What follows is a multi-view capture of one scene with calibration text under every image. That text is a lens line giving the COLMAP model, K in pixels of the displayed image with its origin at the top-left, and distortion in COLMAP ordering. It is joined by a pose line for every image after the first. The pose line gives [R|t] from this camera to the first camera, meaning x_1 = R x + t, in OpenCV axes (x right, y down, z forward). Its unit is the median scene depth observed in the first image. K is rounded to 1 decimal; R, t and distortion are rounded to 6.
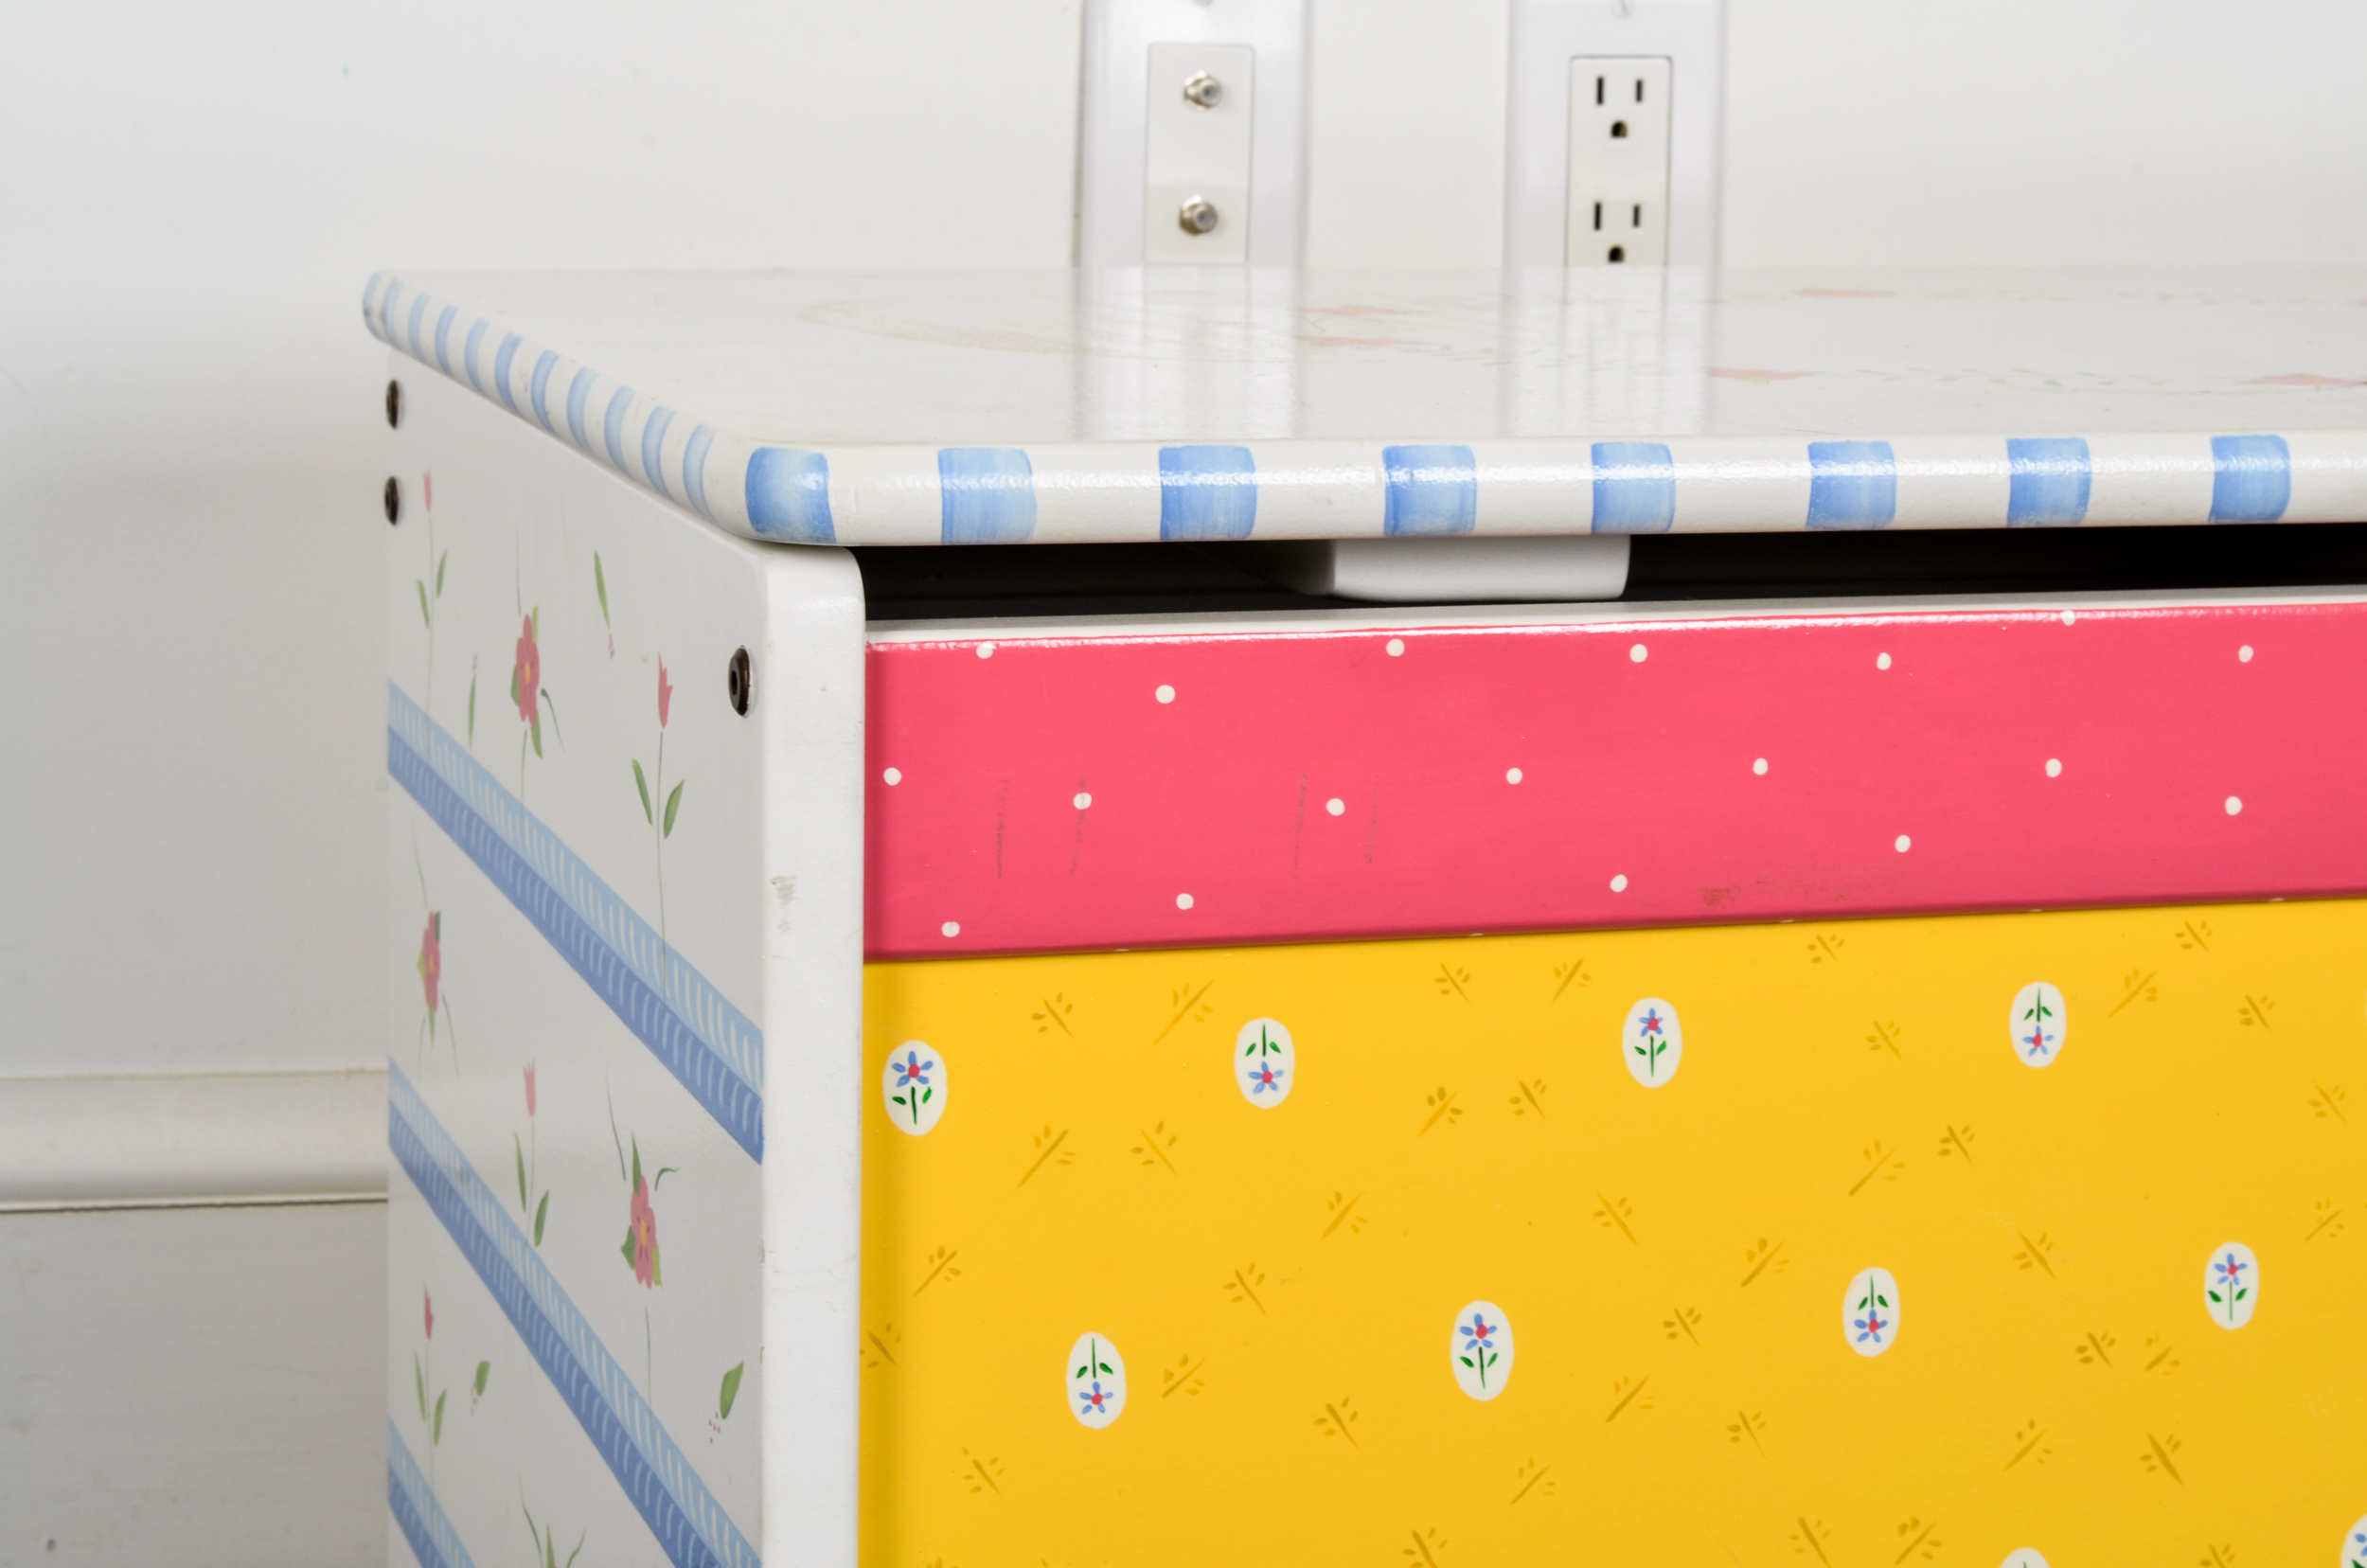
lens RADIAL K [[5419.6, 0, 1218.1], [0, 5419.6, 758.8], [0, 0, 1]] dist [0.056514, 0.000000]
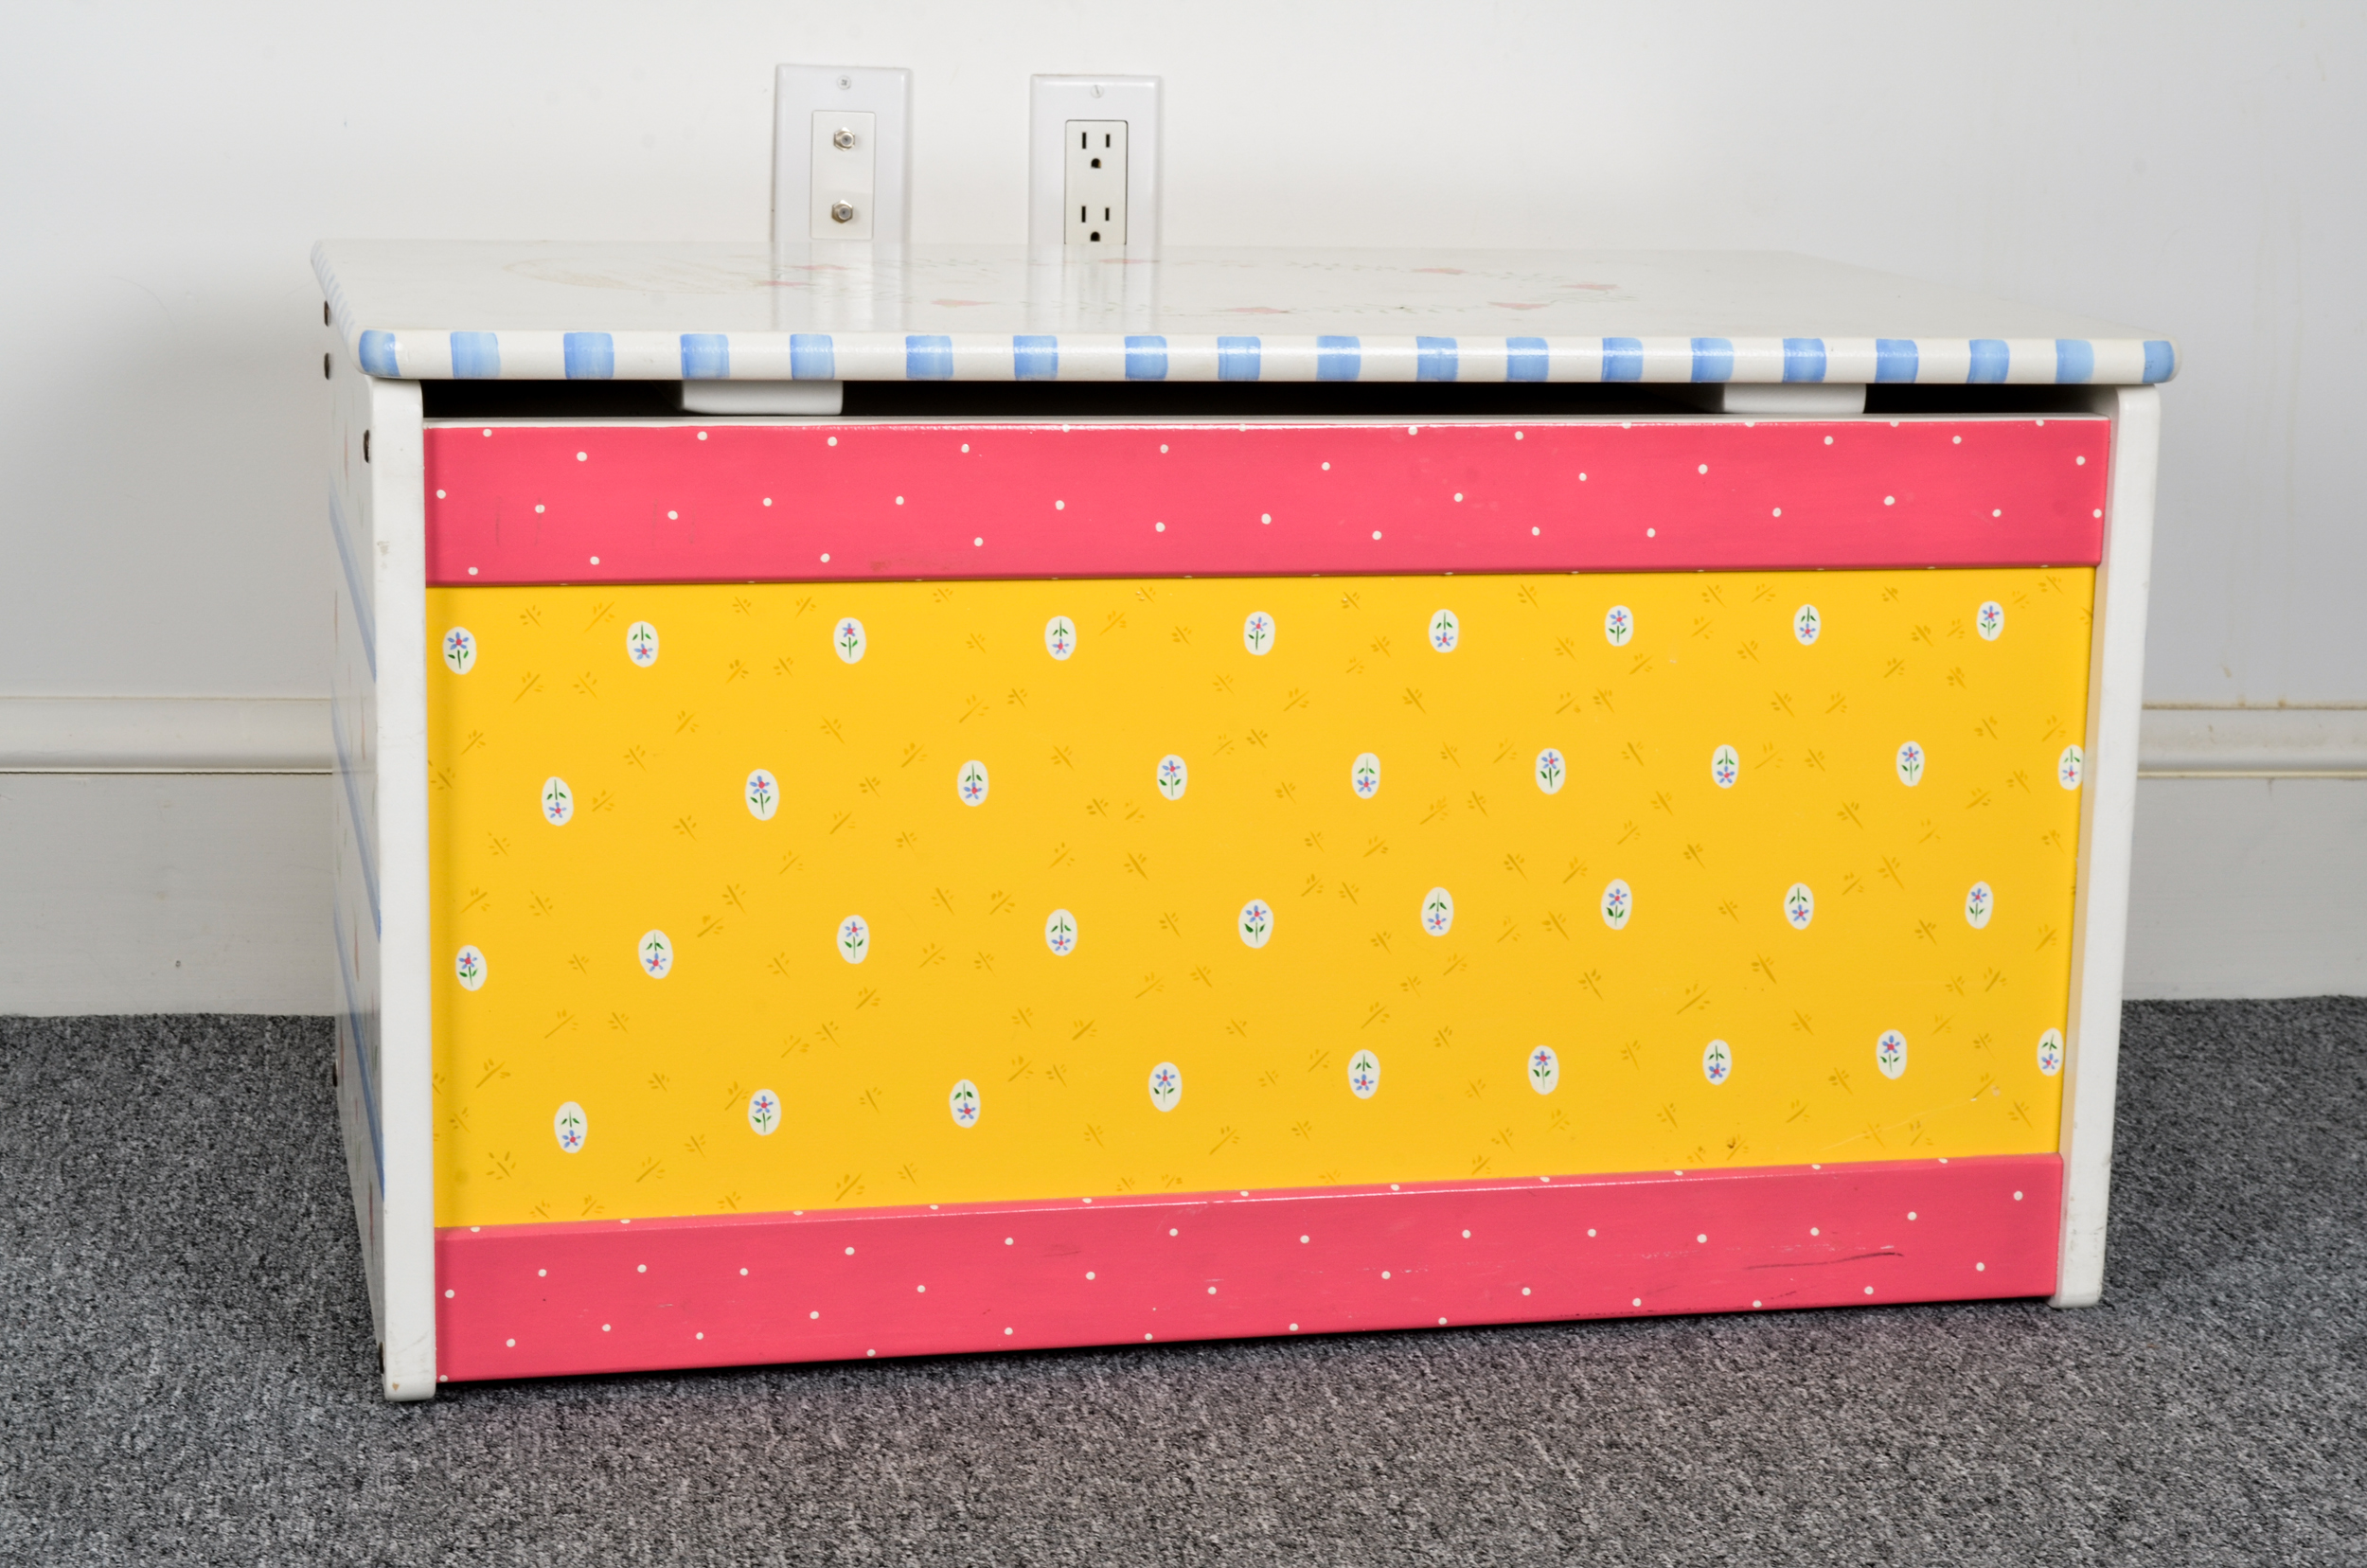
lens RADIAL K [[4350.5, 0, 1212.3], [0, 4350.5, 771.2], [0, 0, 1]] dist [0.019803, 0.000000]
pose [[0.997680, 0.019157, -0.065334, 0.318958], [-0.017014, 0.999304, 0.033196, 0.045431], [0.065925, -0.032007, 0.997311, -0.577723]]
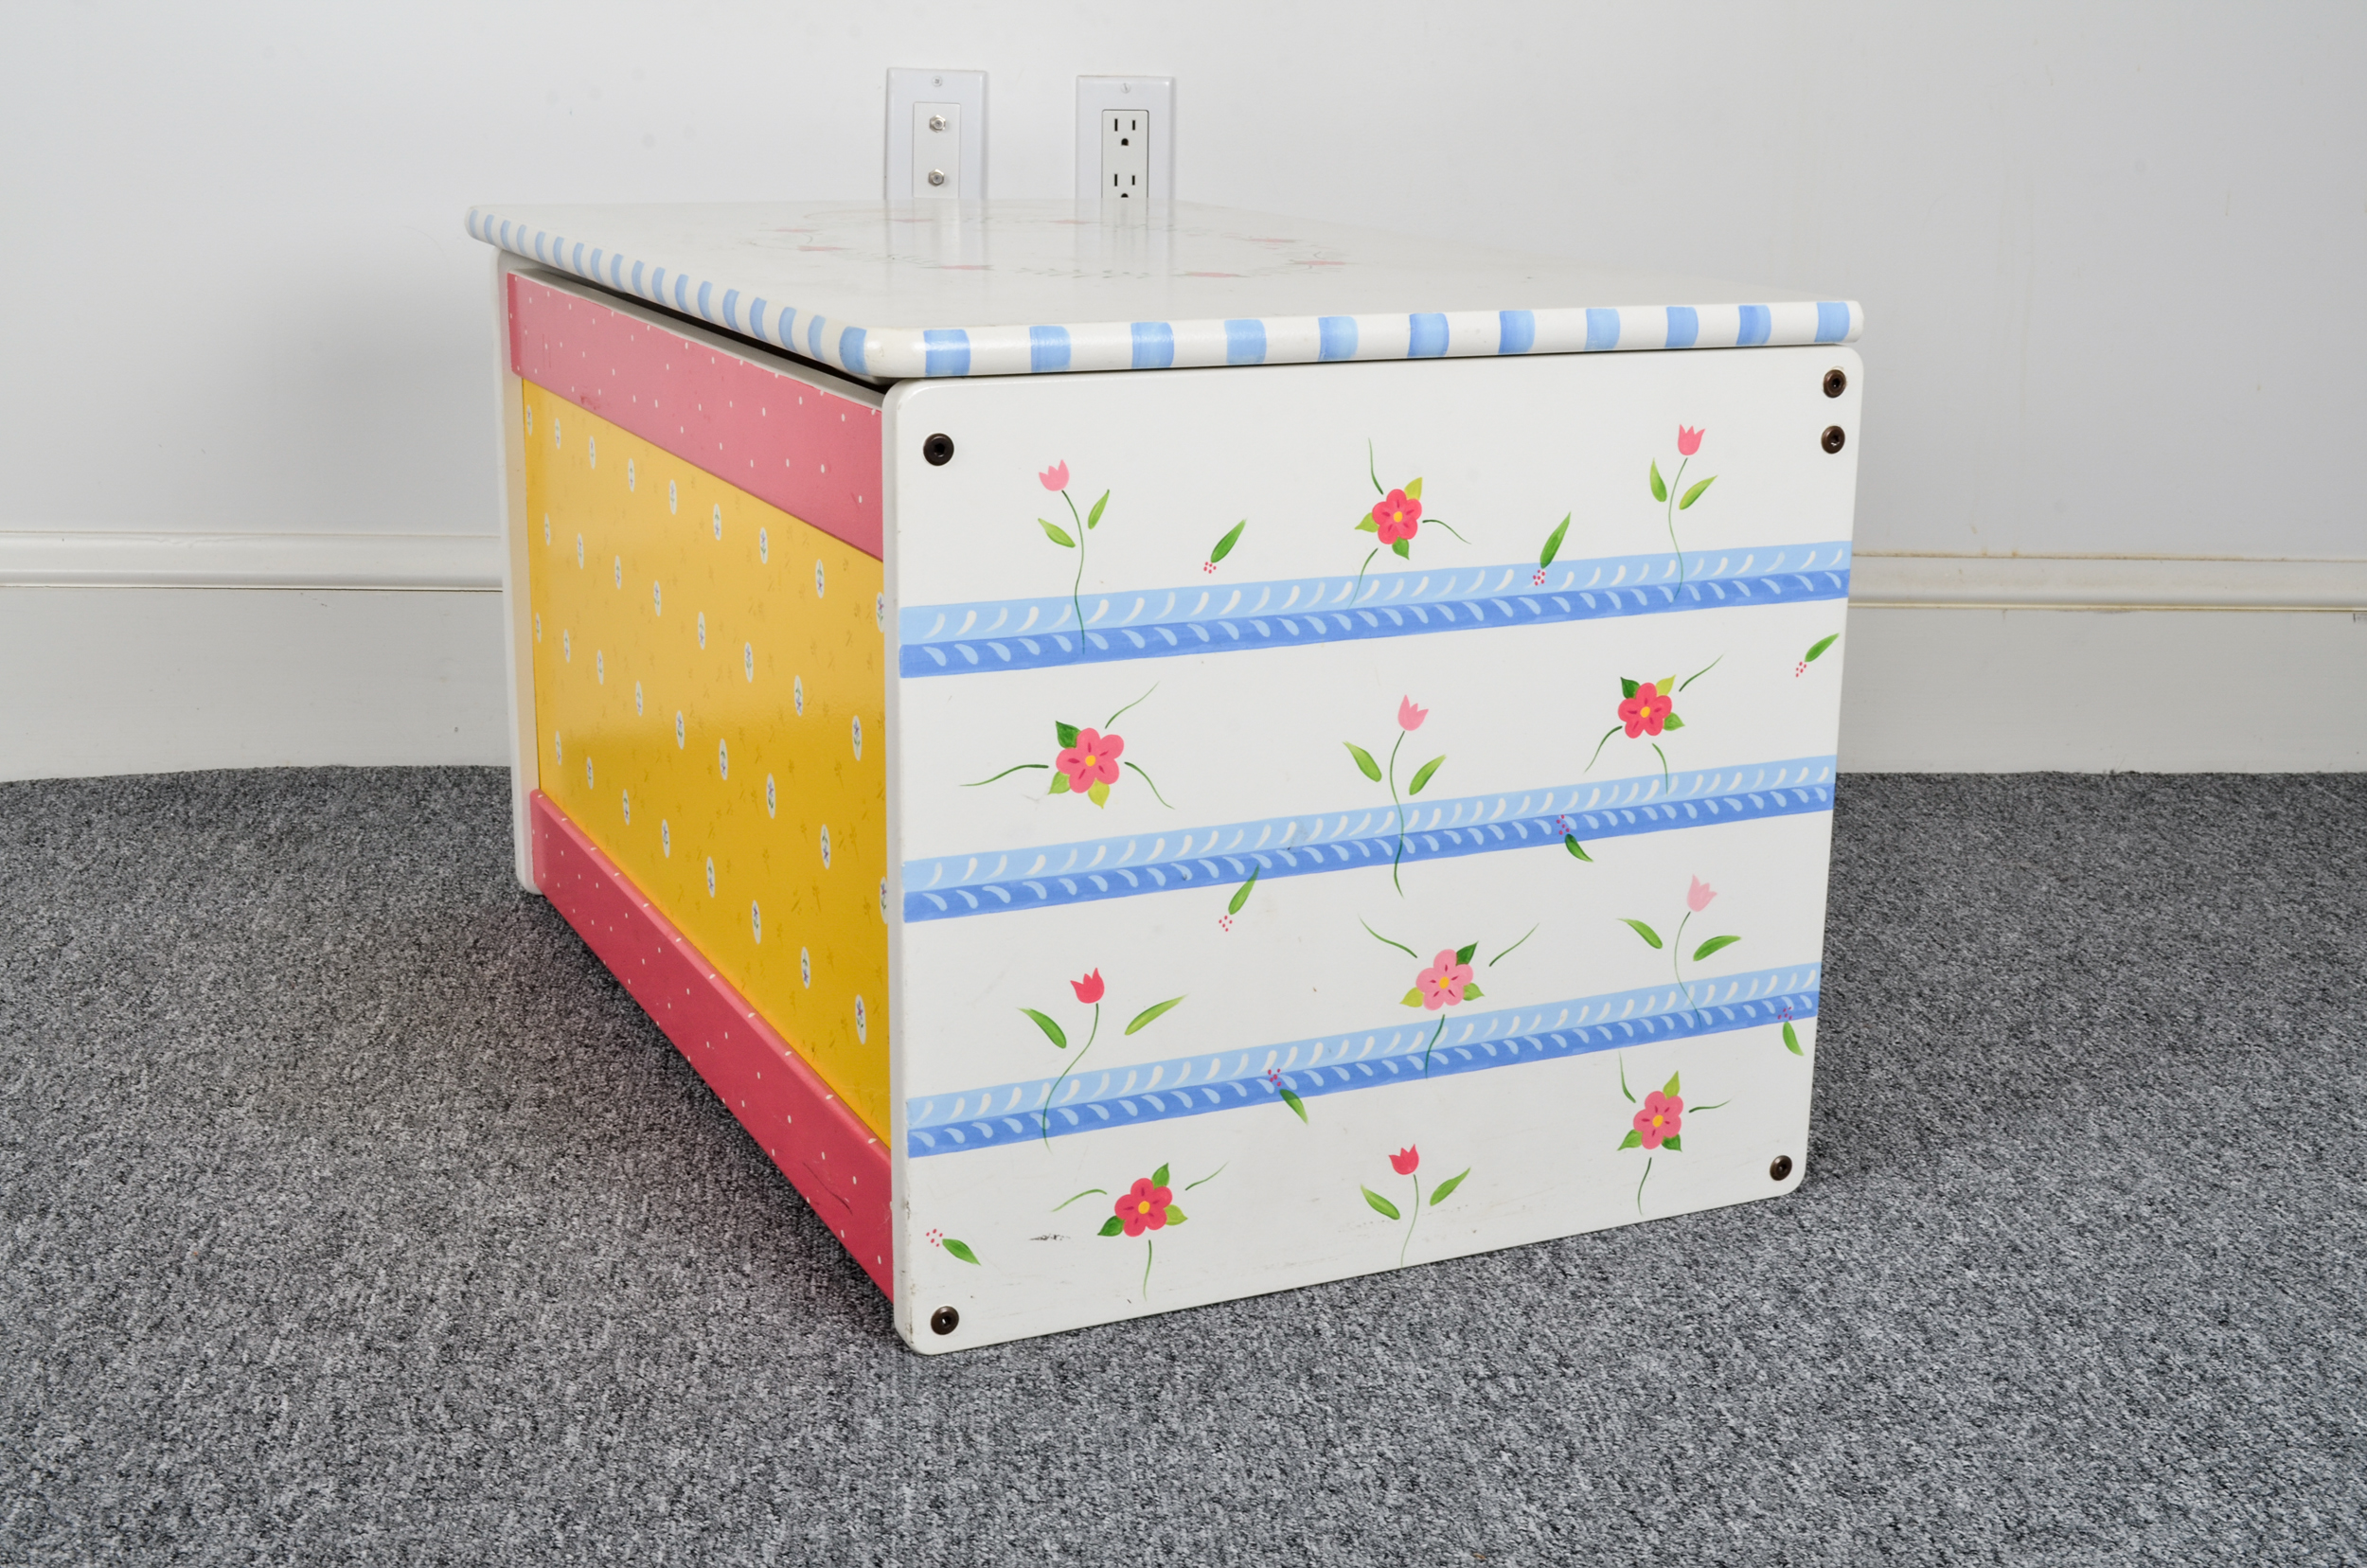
lens RADIAL K [[3031.7, 0, 1205.7], [0, 3031.7, 790.7], [0, 0, 1]] dist [-0.035118, 0.000000]
pose [[0.992769, 0.034173, -0.115074, 0.414655], [-0.023896, 0.995698, 0.089529, 0.065571], [0.117638, -0.086132, 0.989314, -0.449527]]
